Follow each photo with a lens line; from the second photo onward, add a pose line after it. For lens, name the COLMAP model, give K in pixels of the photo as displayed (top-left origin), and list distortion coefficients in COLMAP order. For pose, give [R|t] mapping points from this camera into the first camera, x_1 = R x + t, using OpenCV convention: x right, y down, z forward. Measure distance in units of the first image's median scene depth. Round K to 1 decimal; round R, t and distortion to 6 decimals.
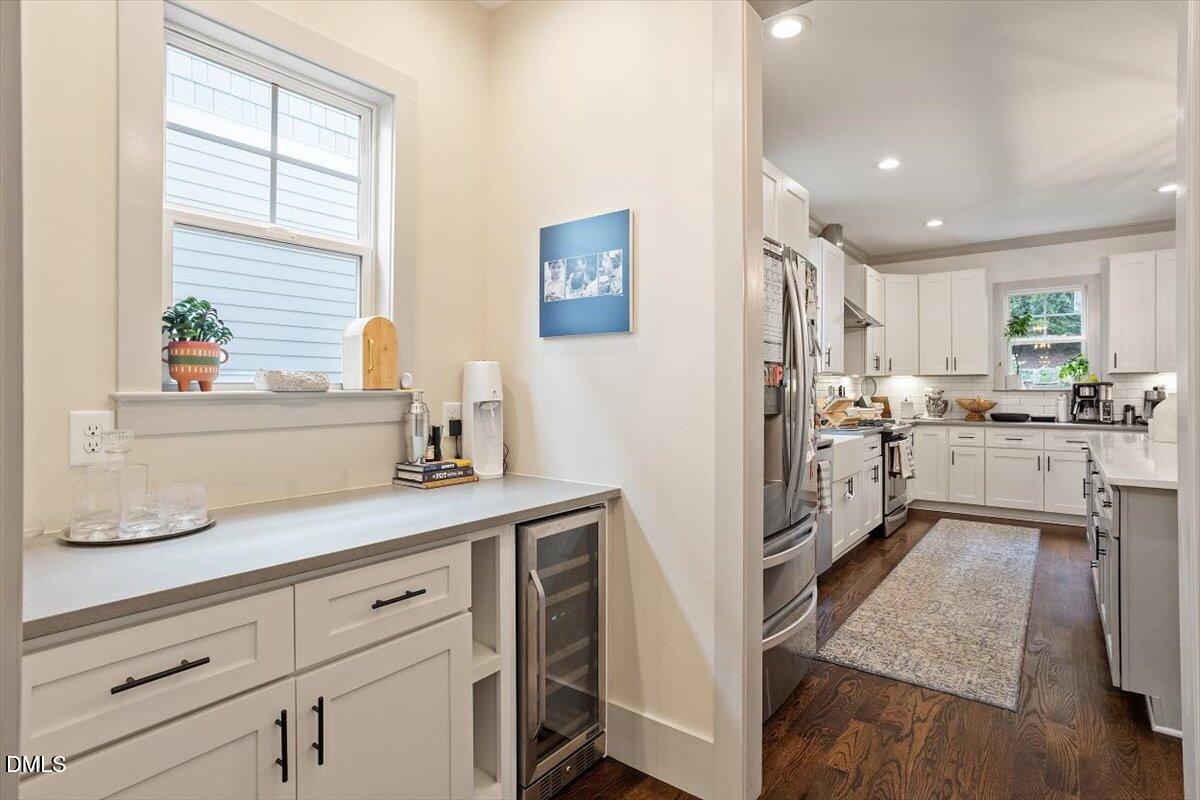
lens RADIAL K [[594.2, 0, 599.5], [0, 594.2, 386.7], [0, 0, 1]] dist [0.004238, 0.000536]
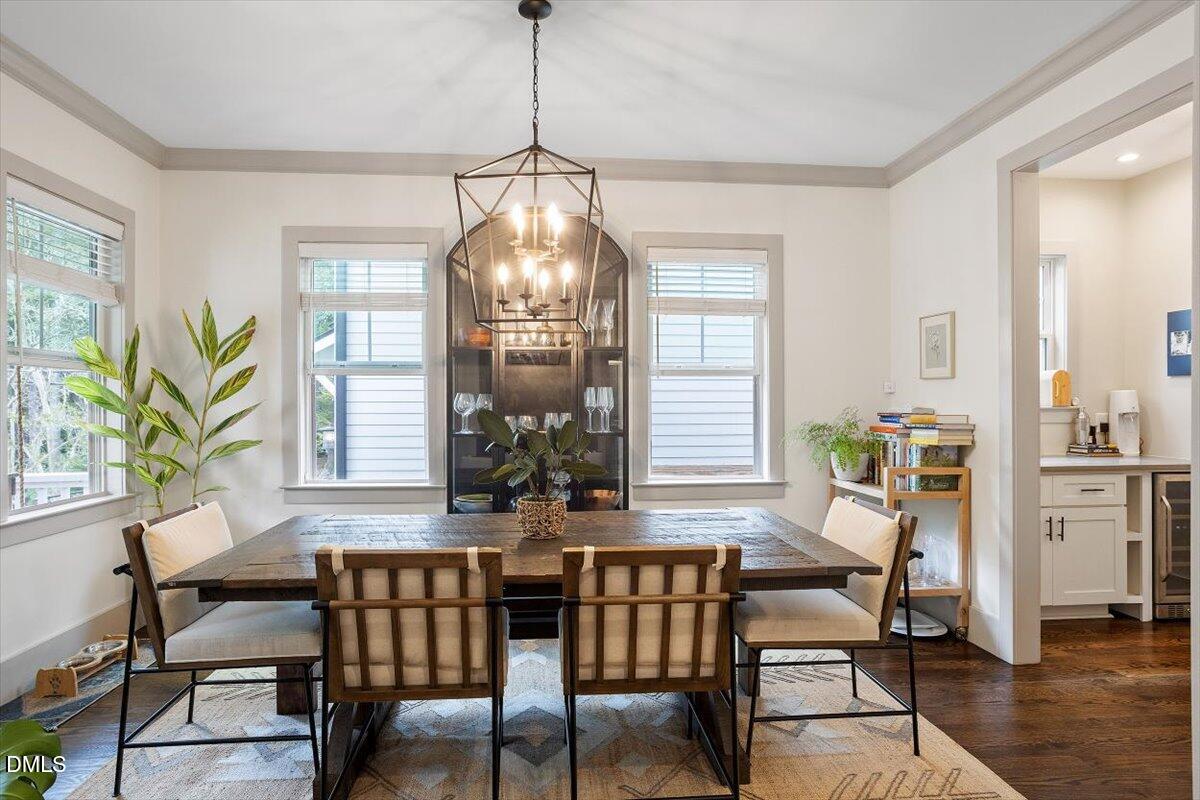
lens RADIAL K [[637.4, 0, 600.0], [0, 637.4, 400.0], [0, 0, 1]] dist [0.002783, 0.000964]
pose [[0.679080, 0.000113, -0.734064, 0.156010], [0.003059, 0.999991, 0.002984, -0.026933], [0.734058, -0.004272, 0.679073, -1.604760]]
